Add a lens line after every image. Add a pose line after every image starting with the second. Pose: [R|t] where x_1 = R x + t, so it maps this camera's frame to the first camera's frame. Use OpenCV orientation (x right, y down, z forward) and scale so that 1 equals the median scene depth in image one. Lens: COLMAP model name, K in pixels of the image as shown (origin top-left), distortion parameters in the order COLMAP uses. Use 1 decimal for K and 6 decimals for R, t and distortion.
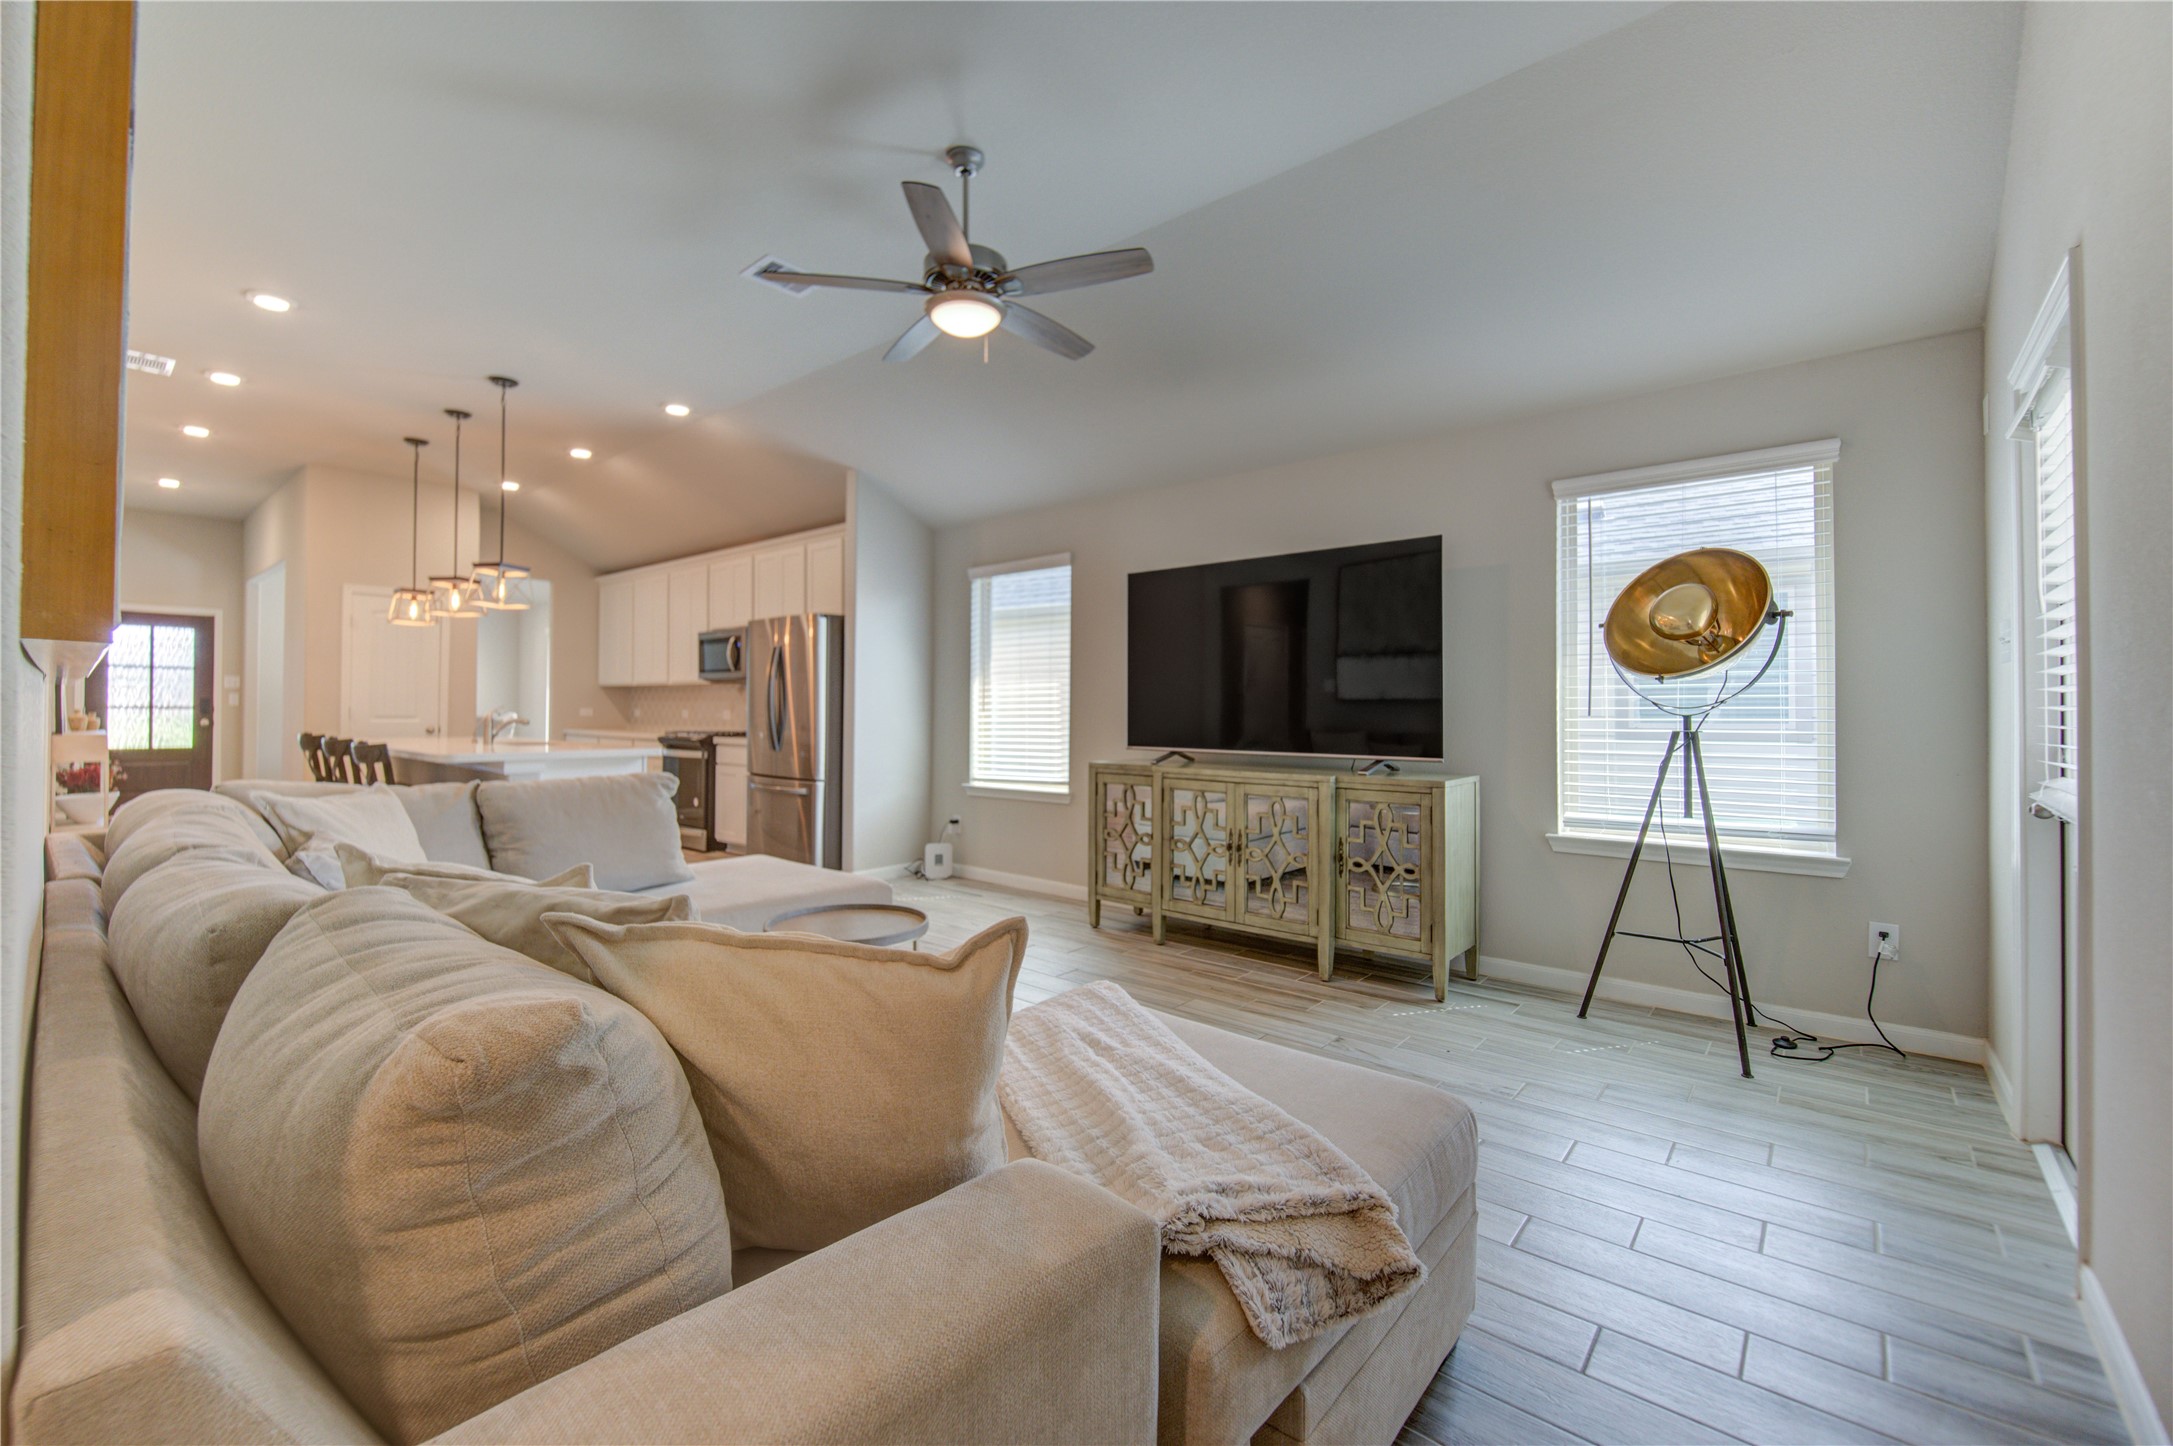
lens RADIAL K [[882.5, 0, 1085.3], [0, 882.5, 700.5], [0, 0, 1]] dist [0.000103, -0.000026]
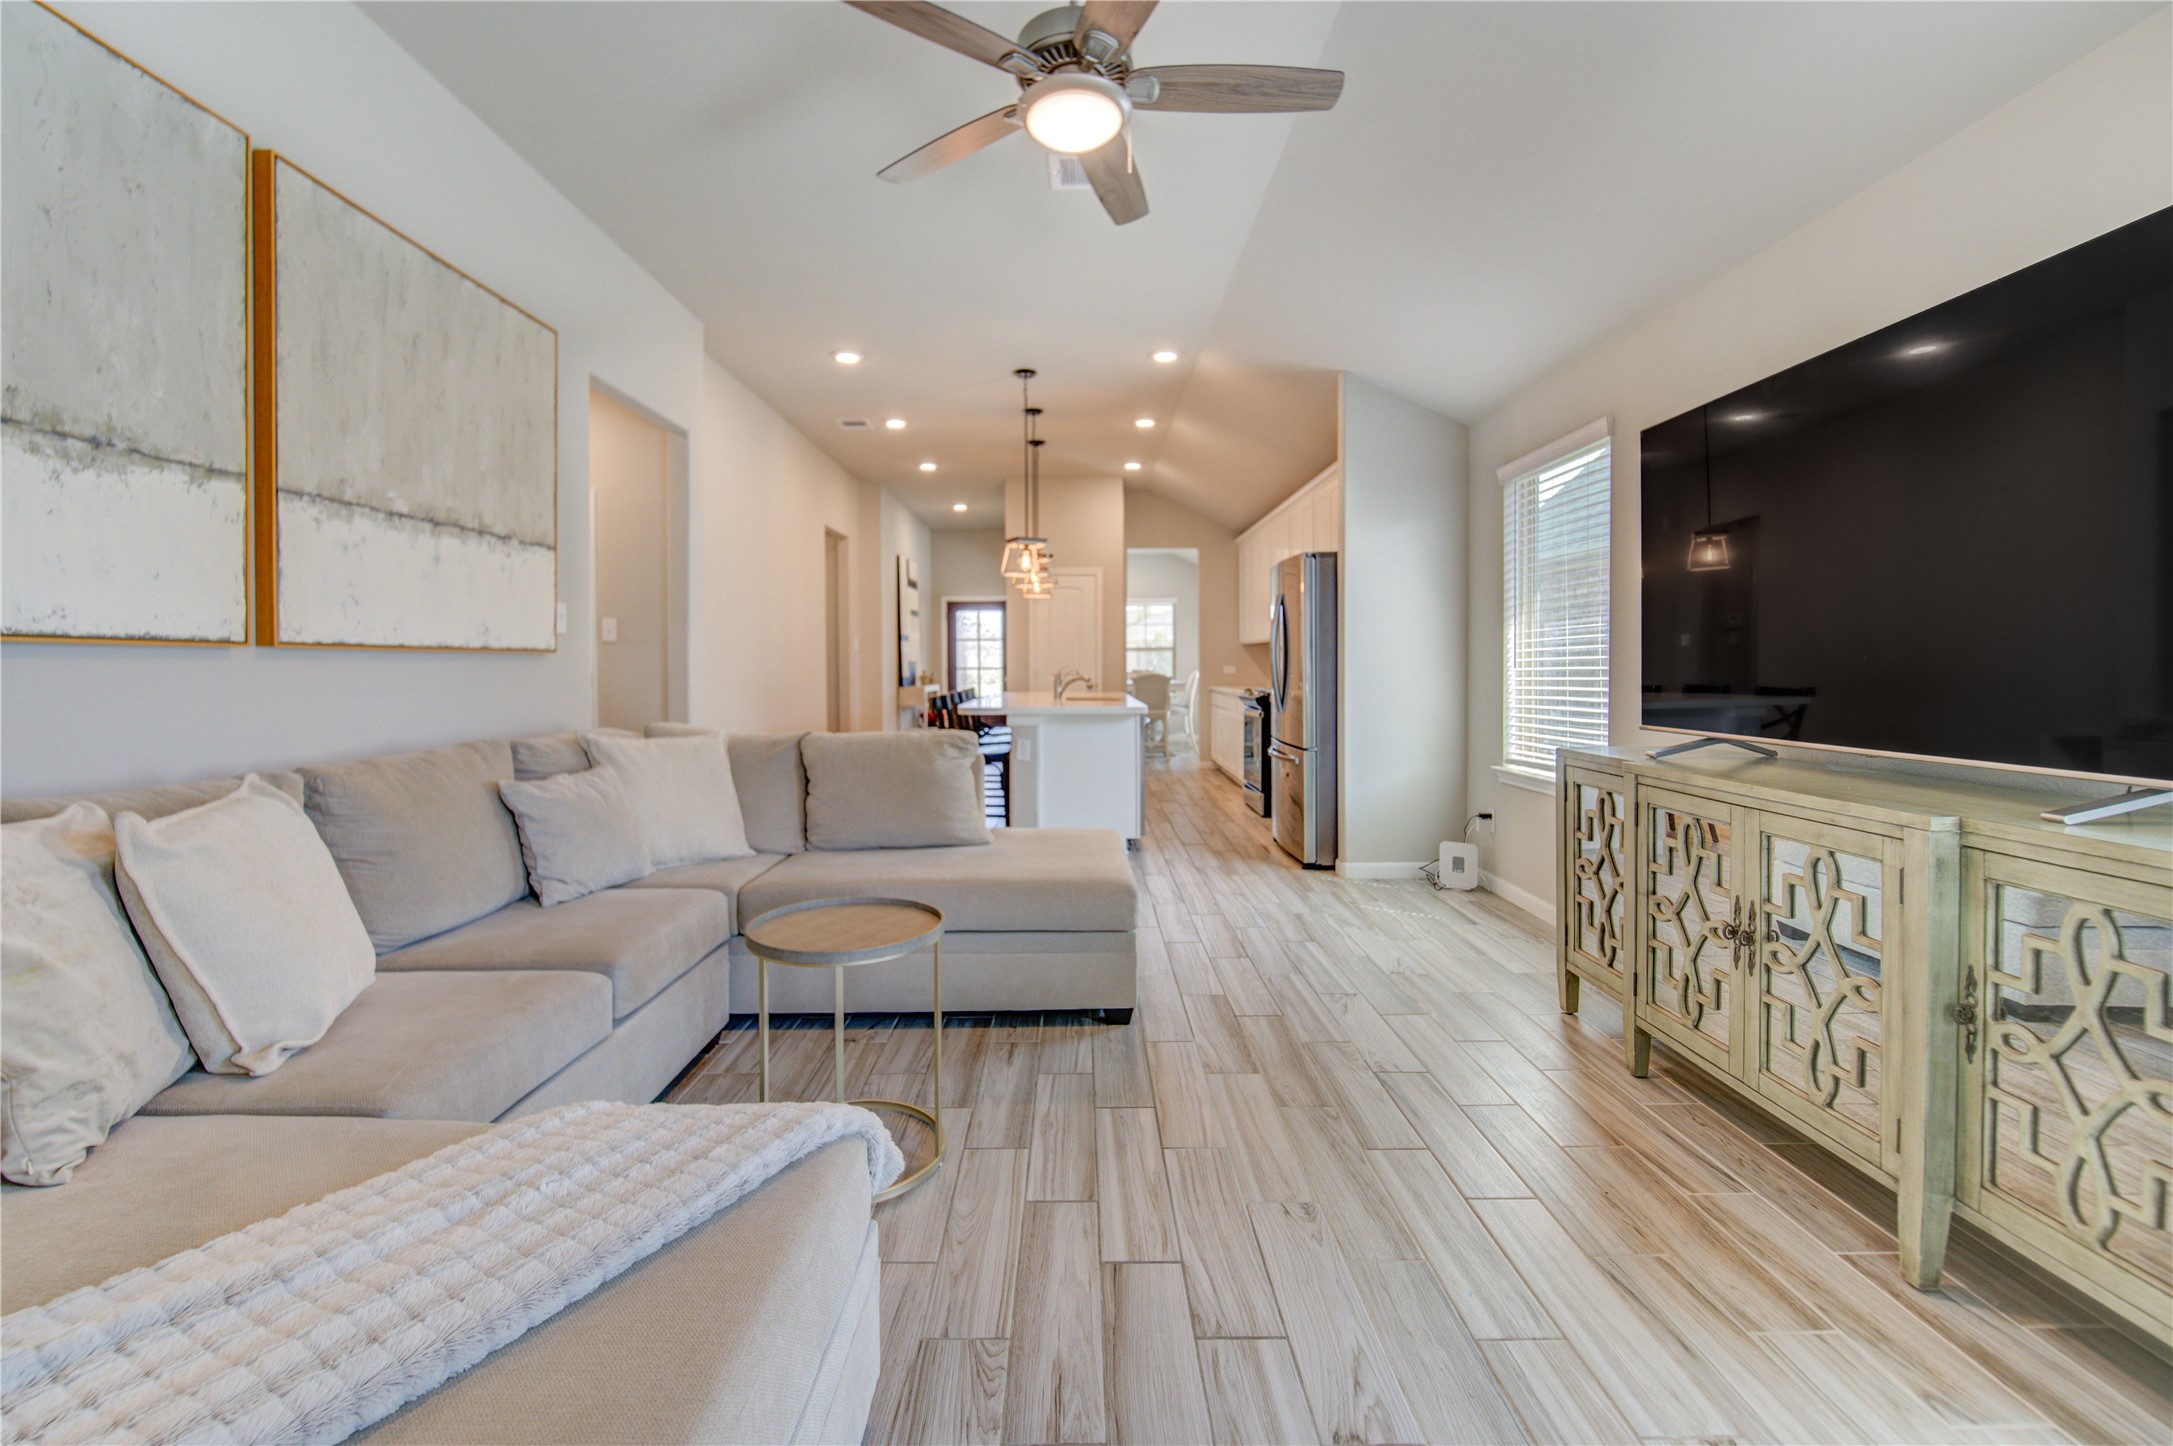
lens RADIAL K [[906.7, 0, 1084.6], [0, 906.7, 677.4], [0, 0, 1]] dist [-0.009432, -0.000328]
pose [[0.644377, 0.001286, -0.764707, 0.287260], [0.017121, 0.999724, 0.016108, 0.004174], [0.764517, -0.023472, 0.644177, 0.344757]]
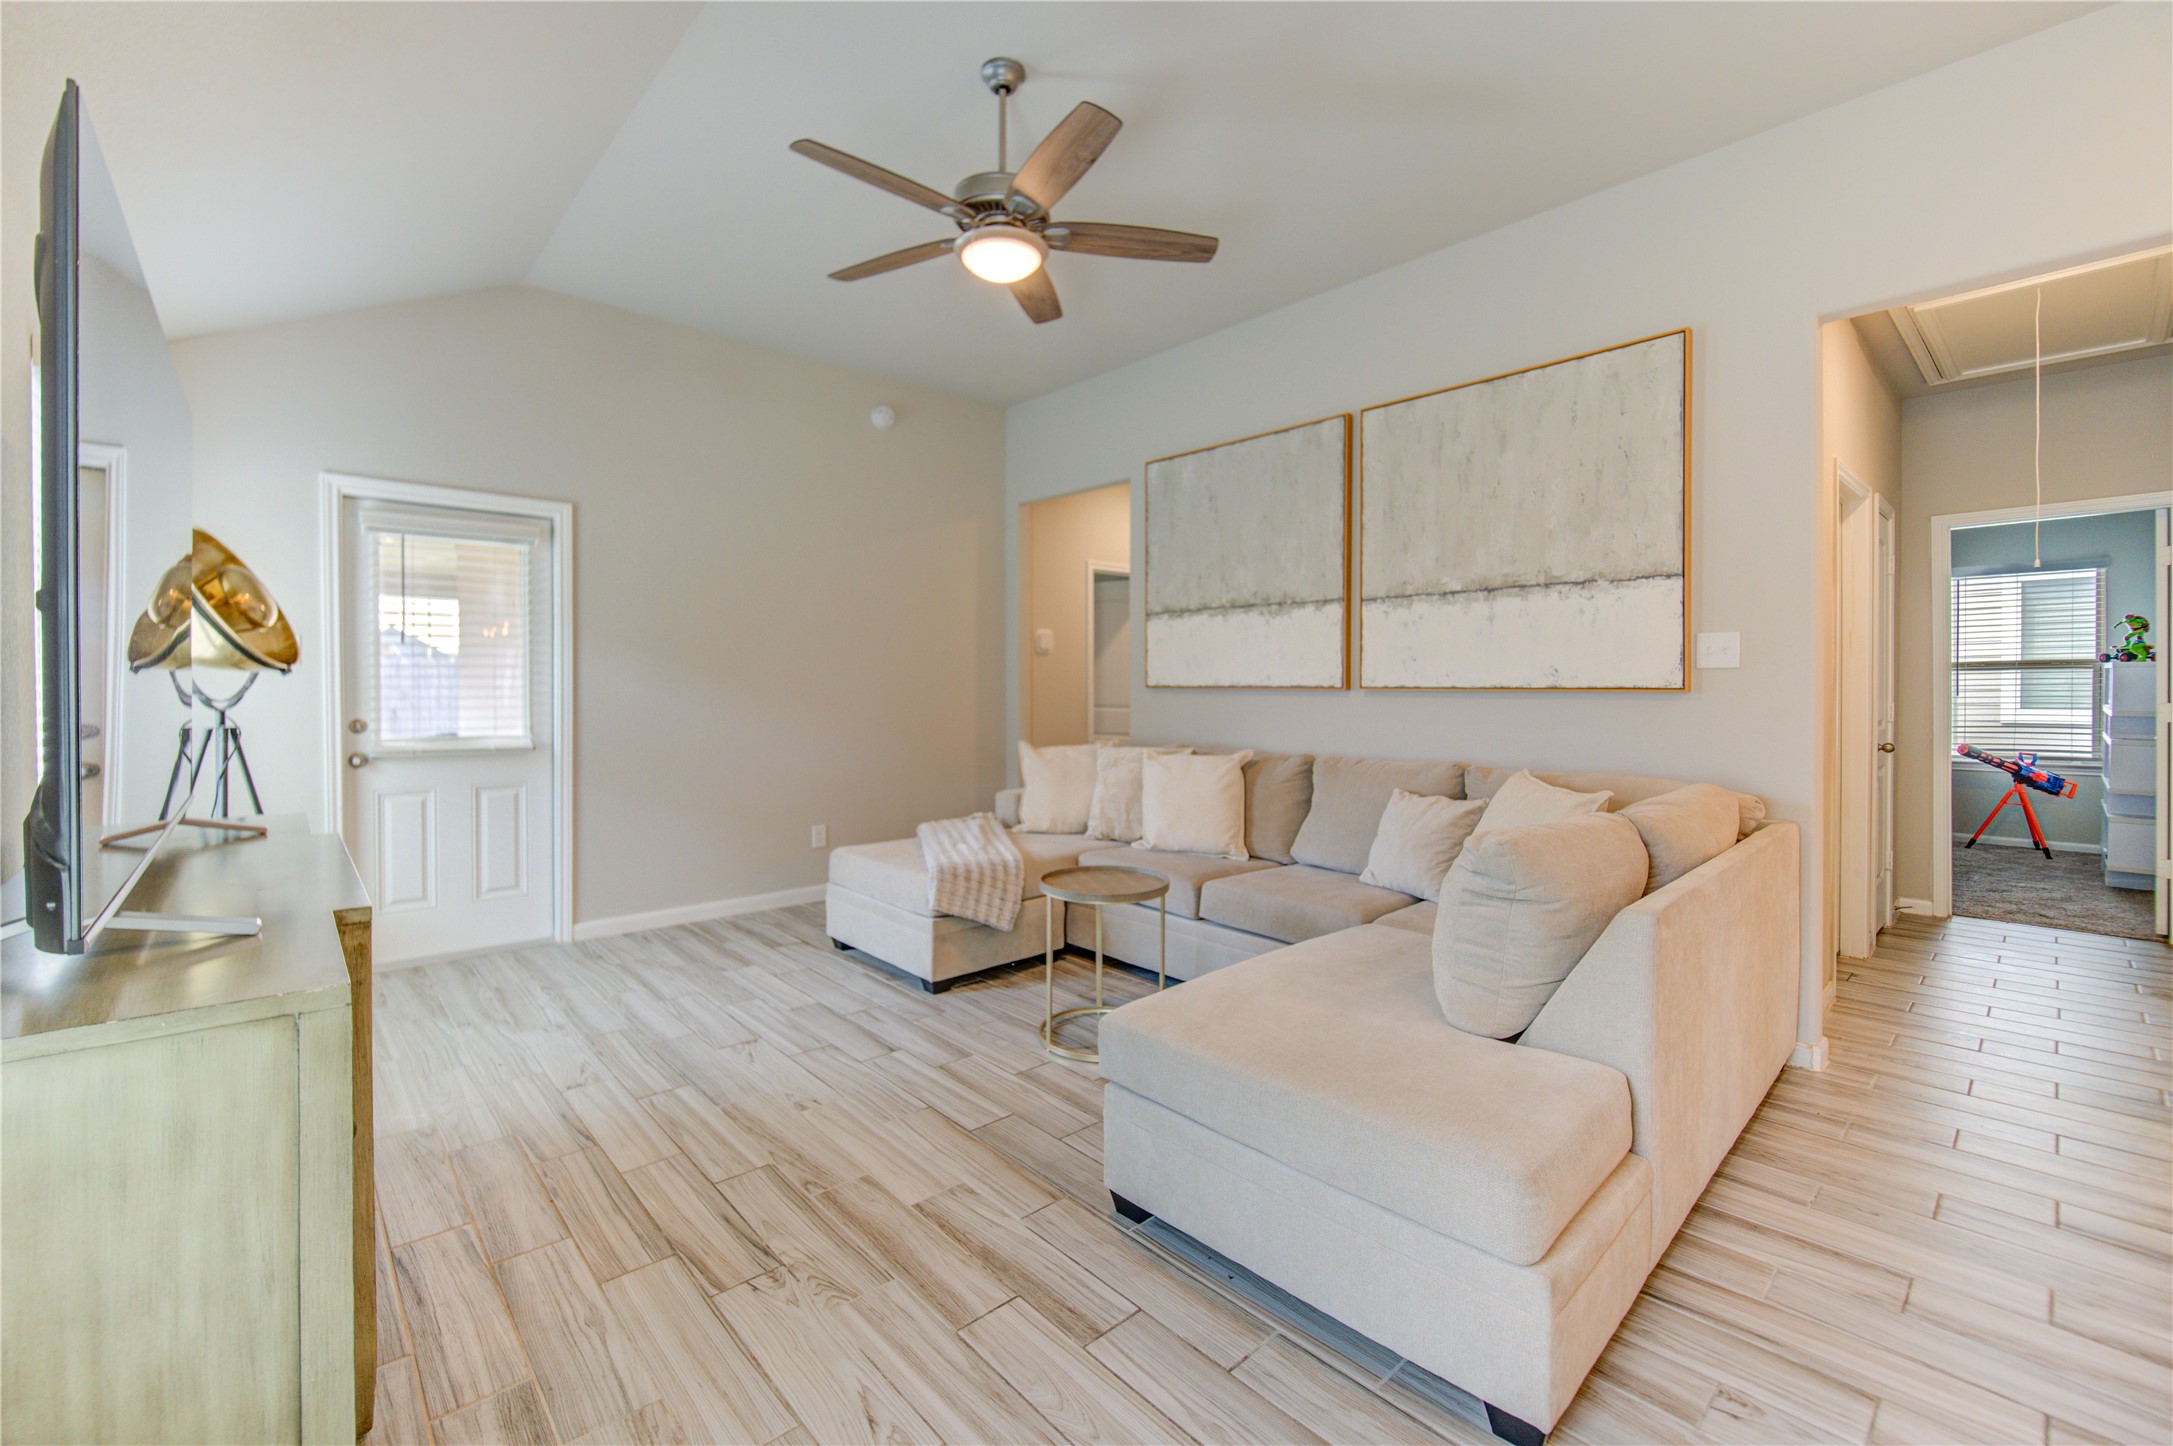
lens RADIAL K [[917.0, 0, 1023.7], [0, 917.0, 692.2], [0, 0, 1]] dist [-0.001175, -0.000186]
pose [[-0.980496, -0.011734, 0.196189, -0.215816], [-0.013019, 0.999901, -0.005265, -0.000984], [-0.196108, -0.007716, -0.980552, 1.233203]]
